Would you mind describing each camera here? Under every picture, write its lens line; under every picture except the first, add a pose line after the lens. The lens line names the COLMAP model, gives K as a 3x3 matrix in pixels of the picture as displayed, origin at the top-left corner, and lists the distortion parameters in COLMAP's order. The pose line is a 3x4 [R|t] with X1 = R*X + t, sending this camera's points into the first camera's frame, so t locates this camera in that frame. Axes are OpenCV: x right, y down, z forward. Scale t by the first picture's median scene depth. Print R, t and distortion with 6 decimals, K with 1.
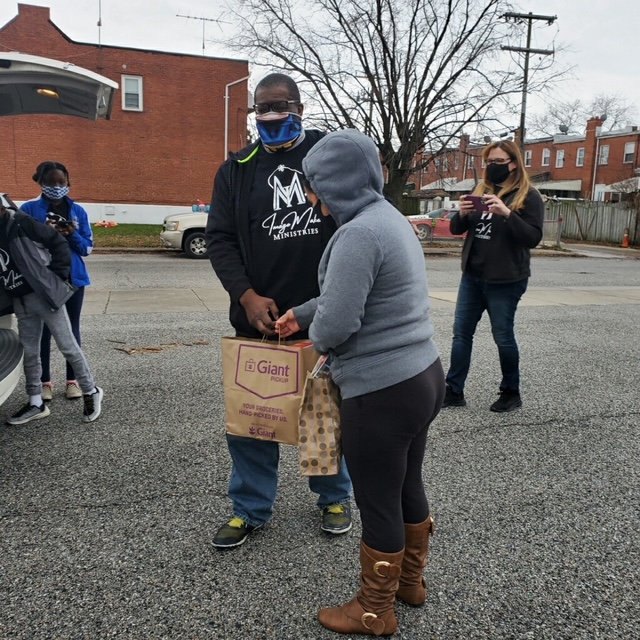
lens RADIAL K [[693.9, 0, 334.4], [0, 693.9, 318.4], [0, 0, 1]] dist [0.025254, -0.004298]
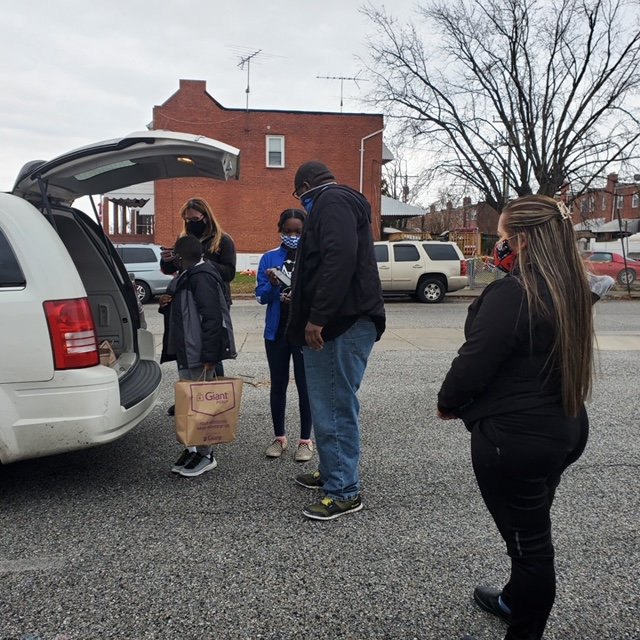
lens RADIAL K [[695.5, 0, 317.1], [0, 695.5, 316.7], [0, 0, 1]] dist [0.008089, 0.025232]
pose [[0.975294, -0.000868, -0.220910, 0.008910], [-0.014415, 0.997611, -0.067560, 0.002504], [0.220441, 0.069076, 0.972951, -0.010589]]
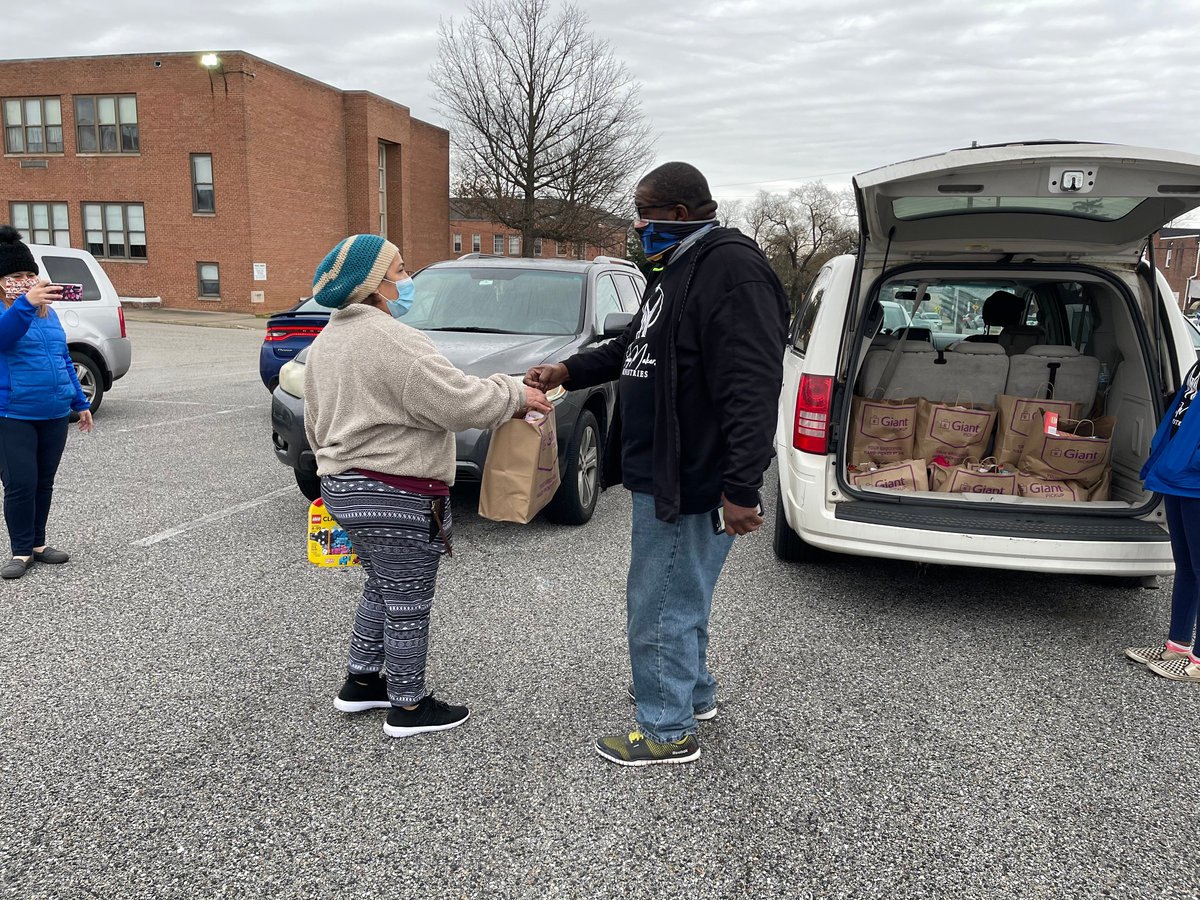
lens RADIAL K [[867.7, 0, 608.3], [0, 867.7, 447.1], [0, 0, 1]] dist [0.080222, -0.083324]
pose [[-0.516232, 0.127768, -0.846864, 0.082377], [-0.188328, 0.947673, 0.257778, -0.029386], [0.835486, 0.292561, -0.465157, 0.146055]]
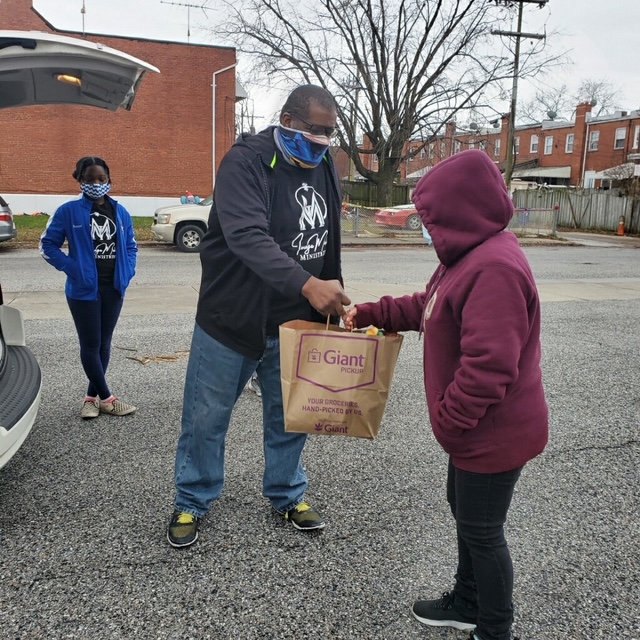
lens RADIAL K [[695.5, 0, 317.1], [0, 695.5, 316.7], [0, 0, 1]] dist [0.008089, 0.025232]
pose [[0.999953, -0.009524, 0.001792, -0.013952], [0.009499, 0.999864, 0.013471, -0.004727], [-0.001921, -0.013453, 0.999908, 0.016799]]
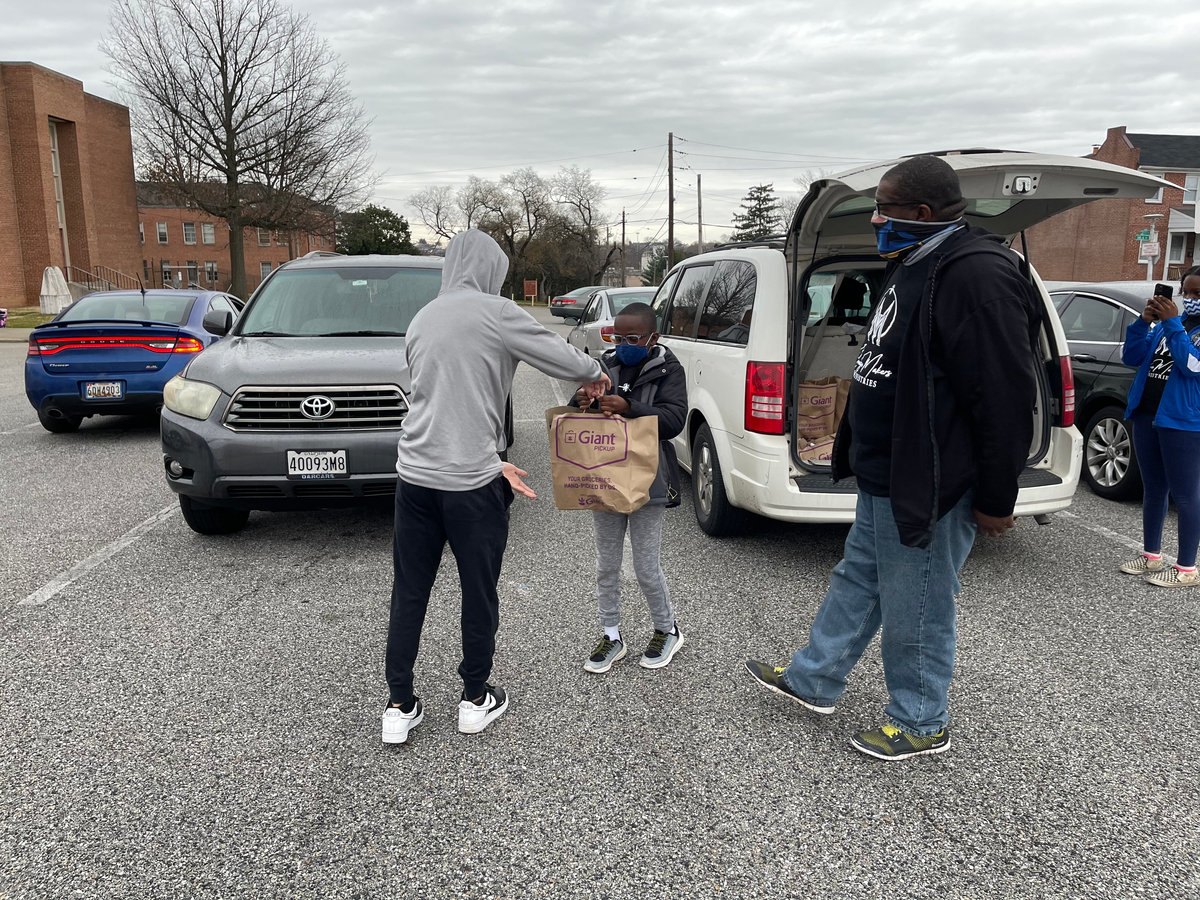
lens RADIAL K [[867.7, 0, 608.3], [0, 867.7, 447.1], [0, 0, 1]] dist [0.080222, -0.083324]
pose [[-0.246378, 0.171801, -0.953825, 0.100344], [-0.176008, 0.959866, 0.218353, -0.023836], [0.953058, 0.221679, -0.206251, 0.109305]]
